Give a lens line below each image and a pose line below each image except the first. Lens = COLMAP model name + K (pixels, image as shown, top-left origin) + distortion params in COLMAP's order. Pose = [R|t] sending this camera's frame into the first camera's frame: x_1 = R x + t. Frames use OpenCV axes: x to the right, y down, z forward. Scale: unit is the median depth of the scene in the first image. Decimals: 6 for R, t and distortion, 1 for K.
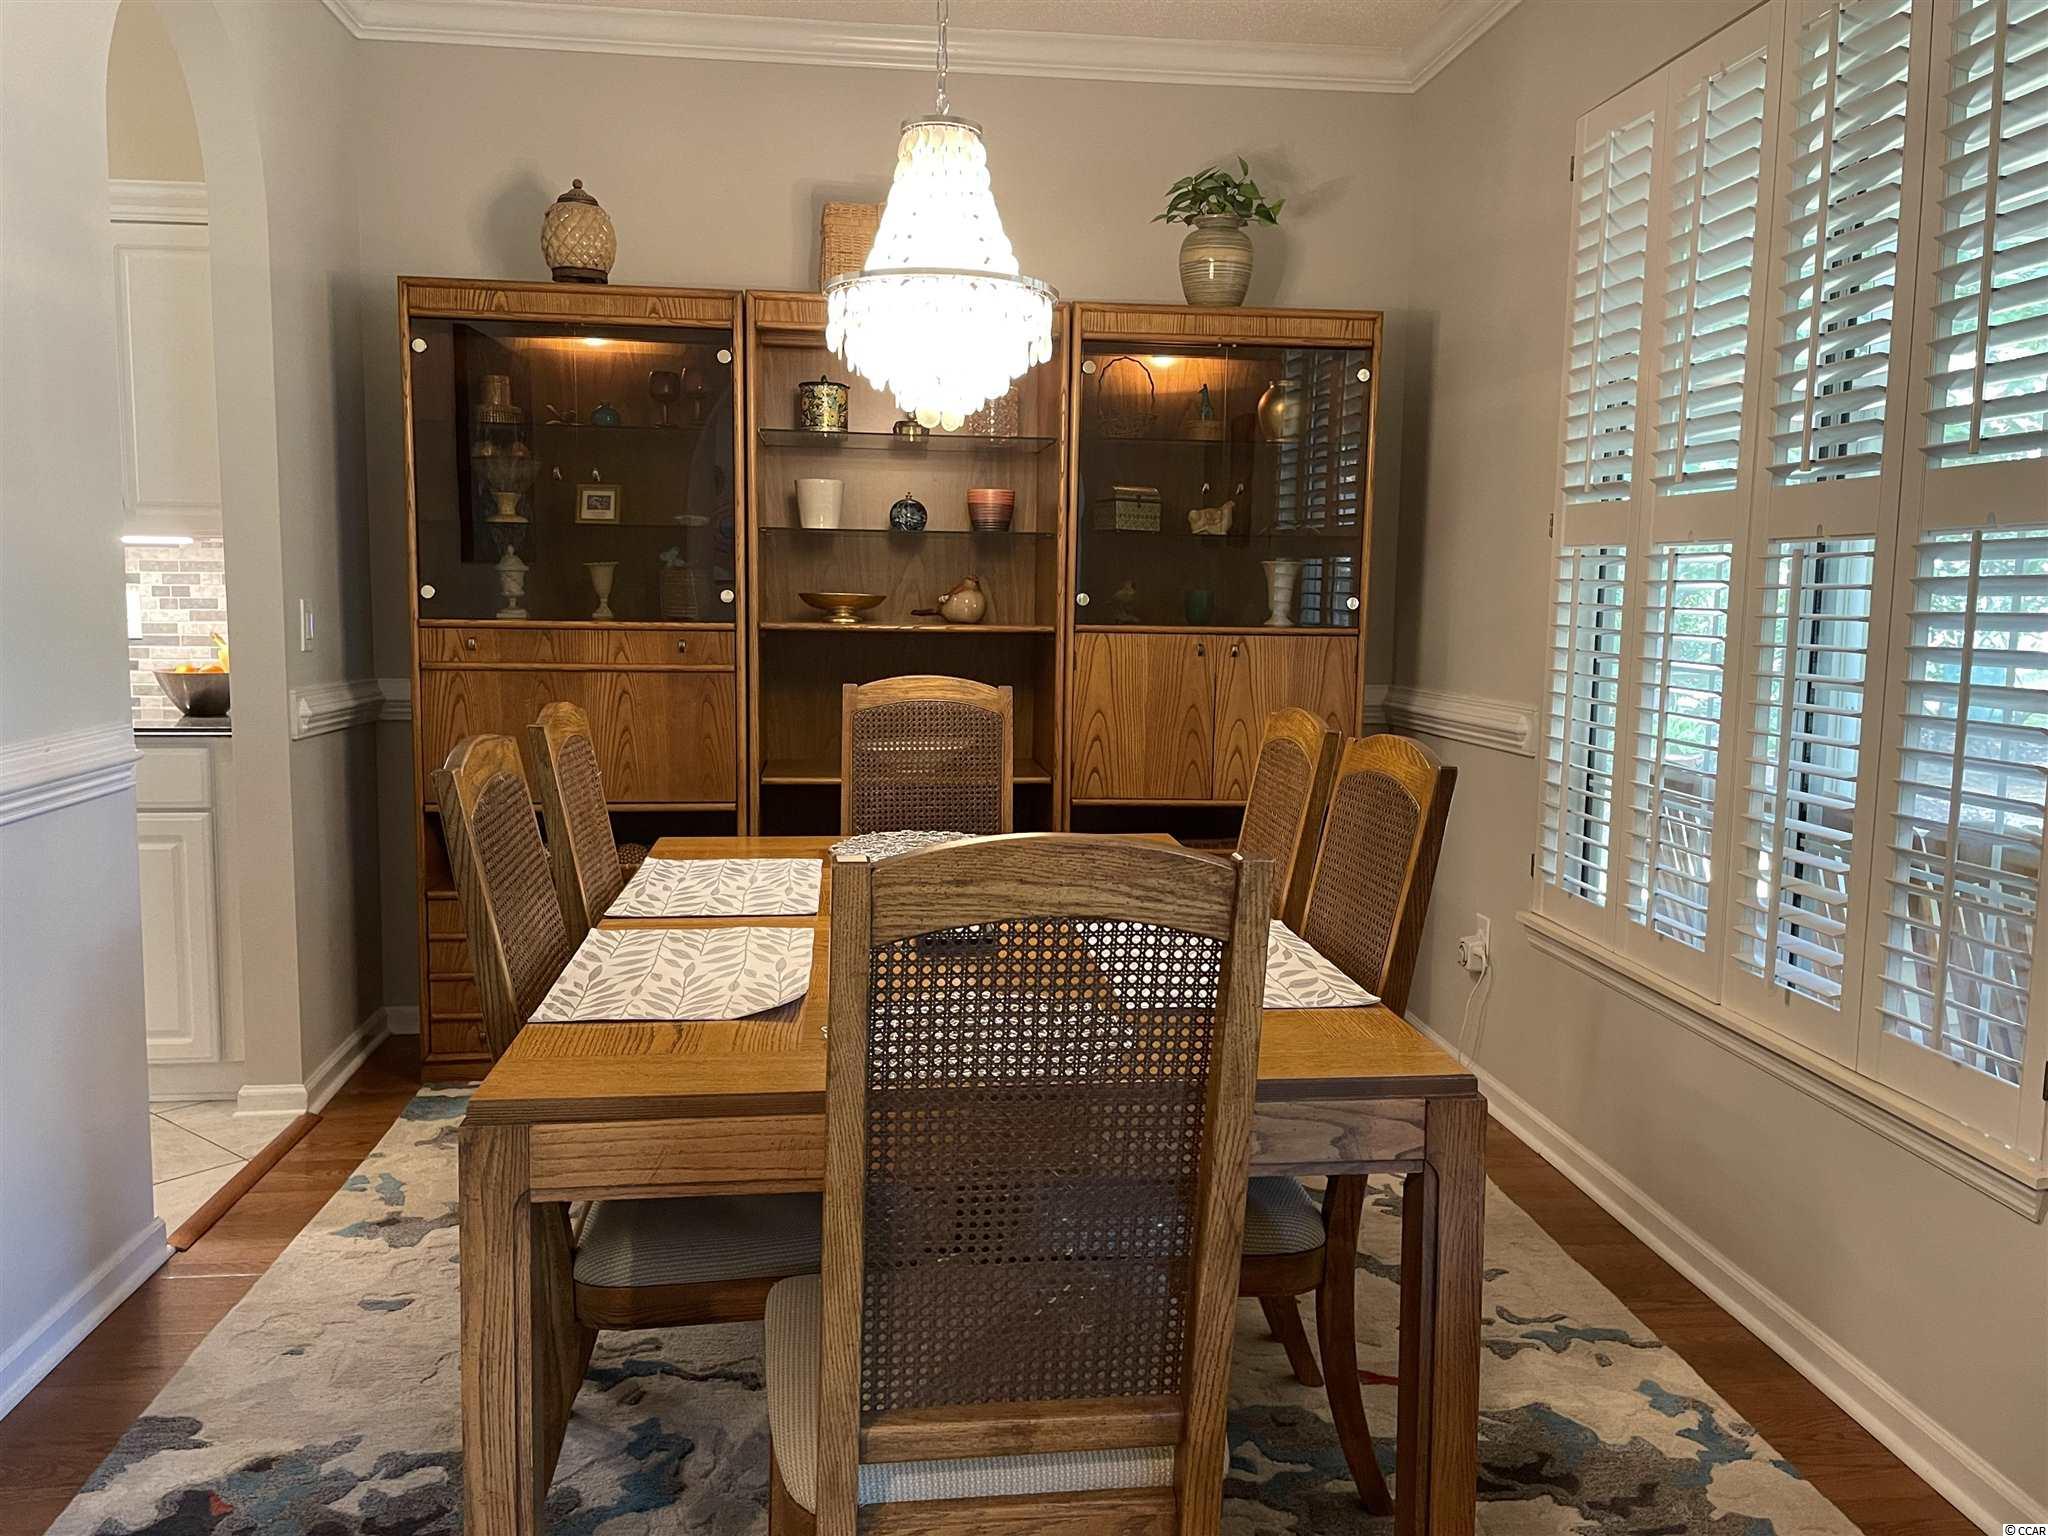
lens RADIAL K [[1570.1, 0, 1028.7], [0, 1570.1, 765.0], [0, 0, 1]] dist [0.005514, 0.000964]
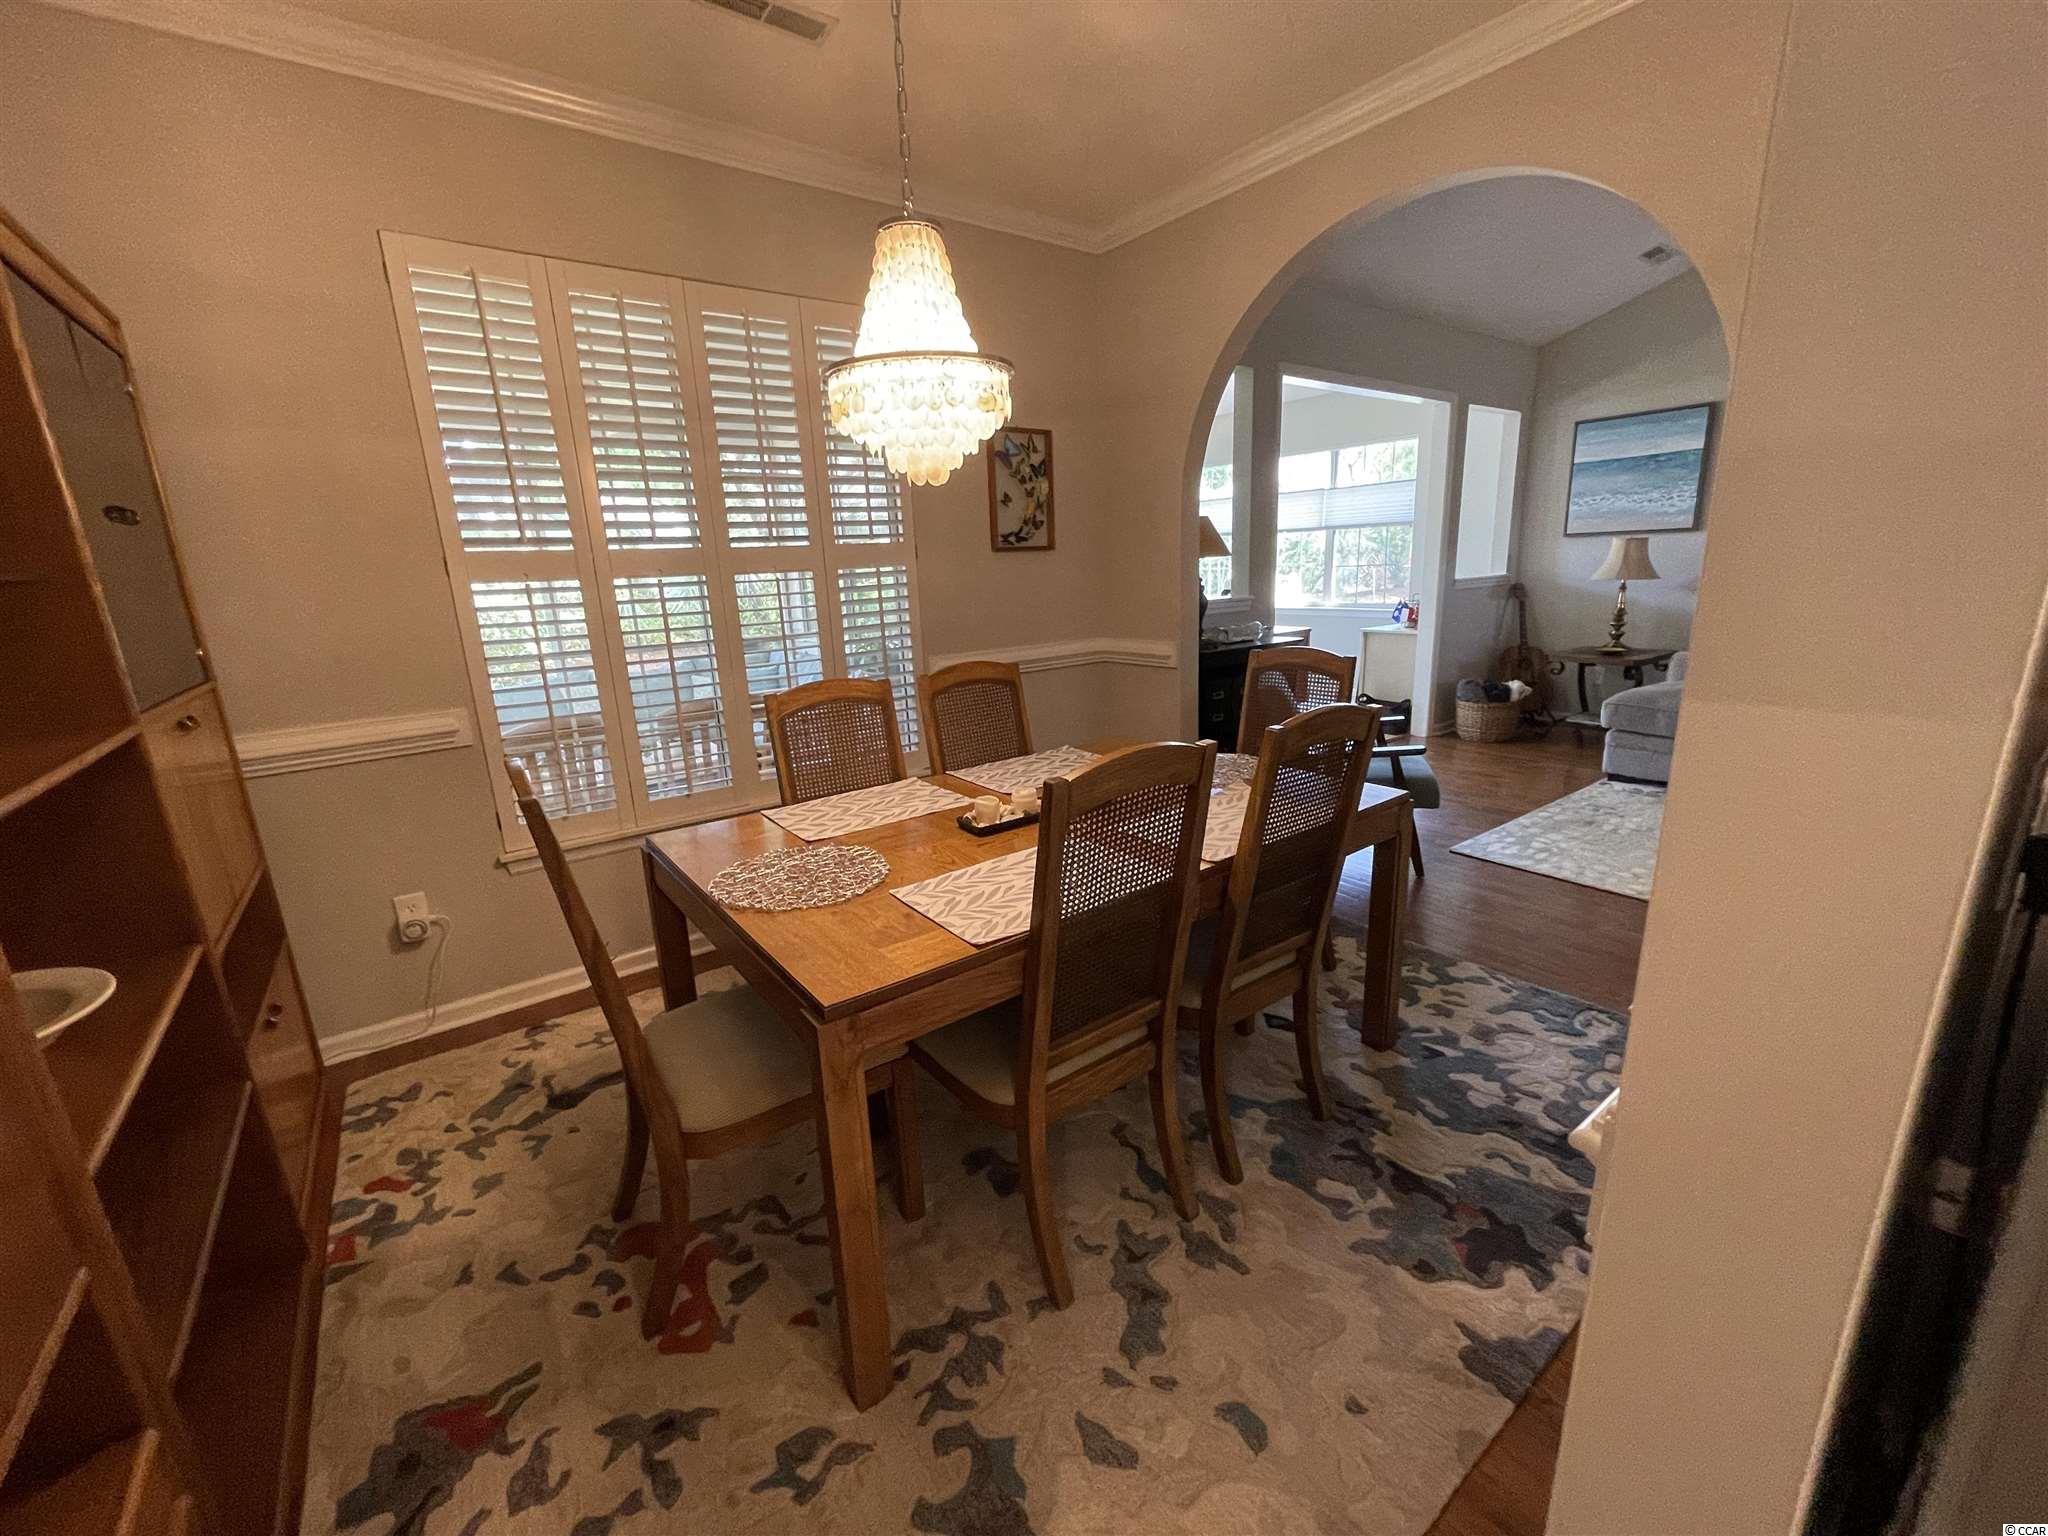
lens RADIAL K [[824.5, 0, 1032.7], [0, 824.5, 769.6], [0, 0, 1]] dist [-0.004141, -0.000939]
pose [[-0.501784, -0.211333, 0.838779, -0.812160], [0.126632, 0.941300, 0.312919, -0.207538], [-0.855673, 0.263235, -0.445568, 1.477839]]
